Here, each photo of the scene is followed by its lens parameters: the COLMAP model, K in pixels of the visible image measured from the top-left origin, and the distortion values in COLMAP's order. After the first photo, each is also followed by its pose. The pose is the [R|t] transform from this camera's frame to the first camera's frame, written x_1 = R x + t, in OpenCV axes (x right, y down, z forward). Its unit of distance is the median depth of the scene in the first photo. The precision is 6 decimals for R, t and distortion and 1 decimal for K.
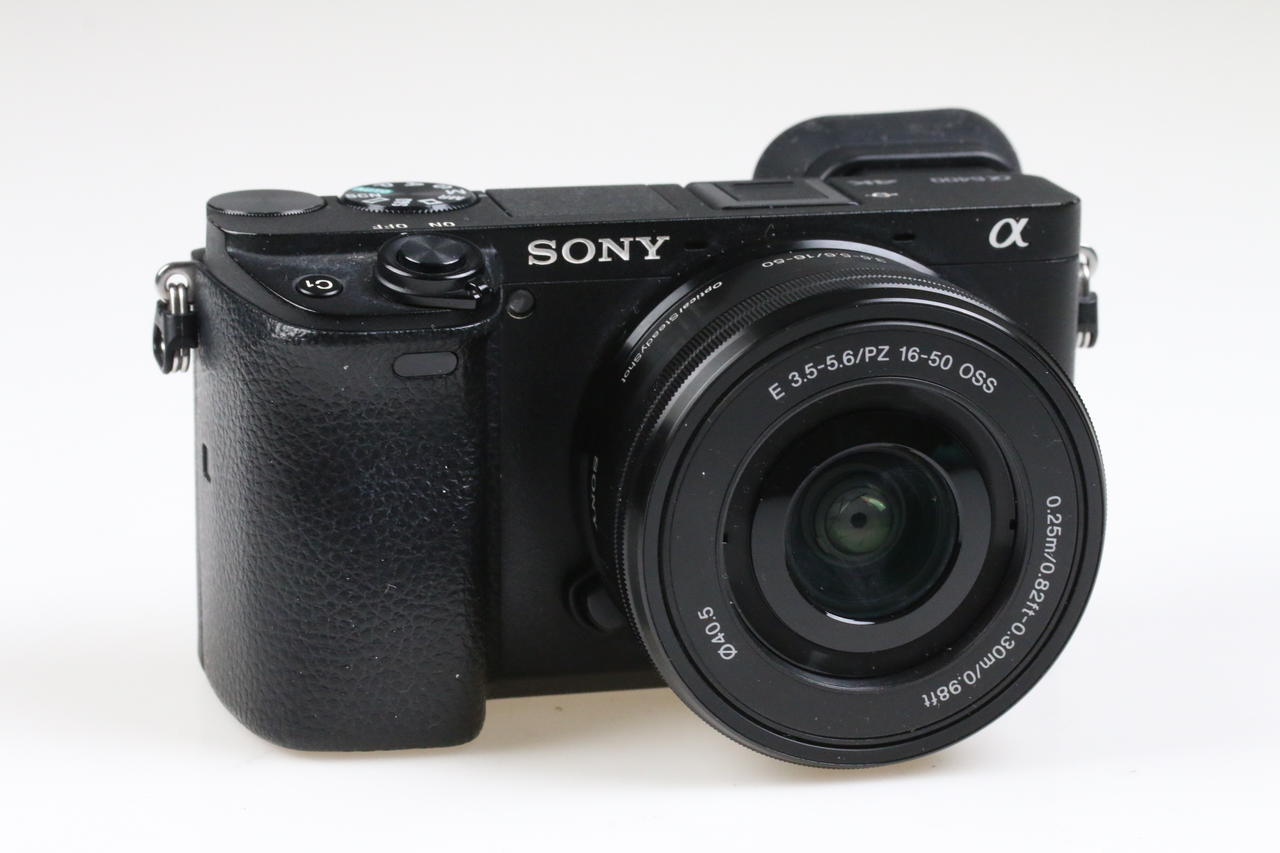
lens RADIAL K [[4082.9, 0, 640.0], [0, 4082.9, 426.5], [0, 0, 1]] dist [-0.017108, 0.531747]
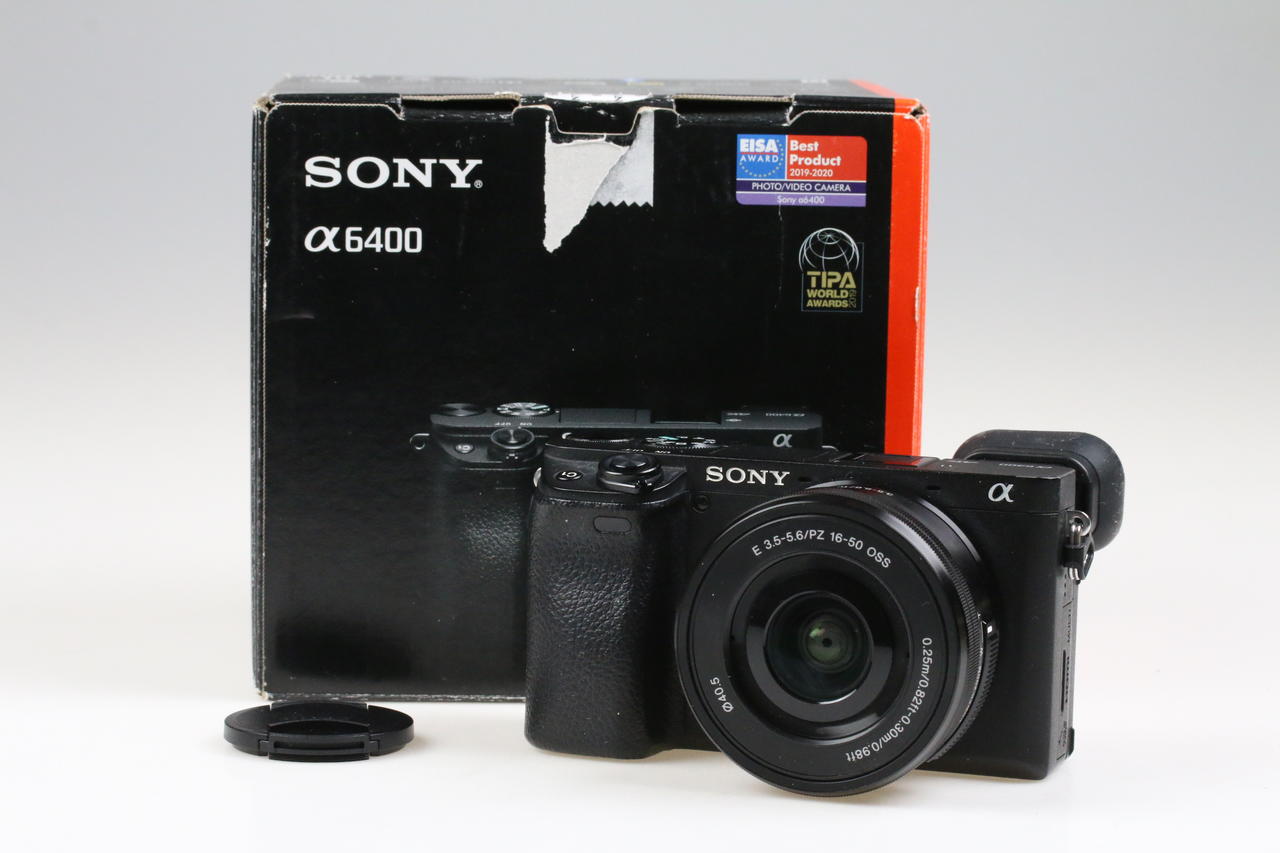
lens RADIAL K [[4082.9, 0, 640.0], [0, 4082.9, 426.5], [0, 0, 1]] dist [-0.017108, 0.531747]
pose [[0.836252, 0.069093, -0.543974, 0.878092], [-0.151978, 0.982371, -0.108859, 0.127775], [0.526863, 0.173706, 0.832011, -0.419064]]
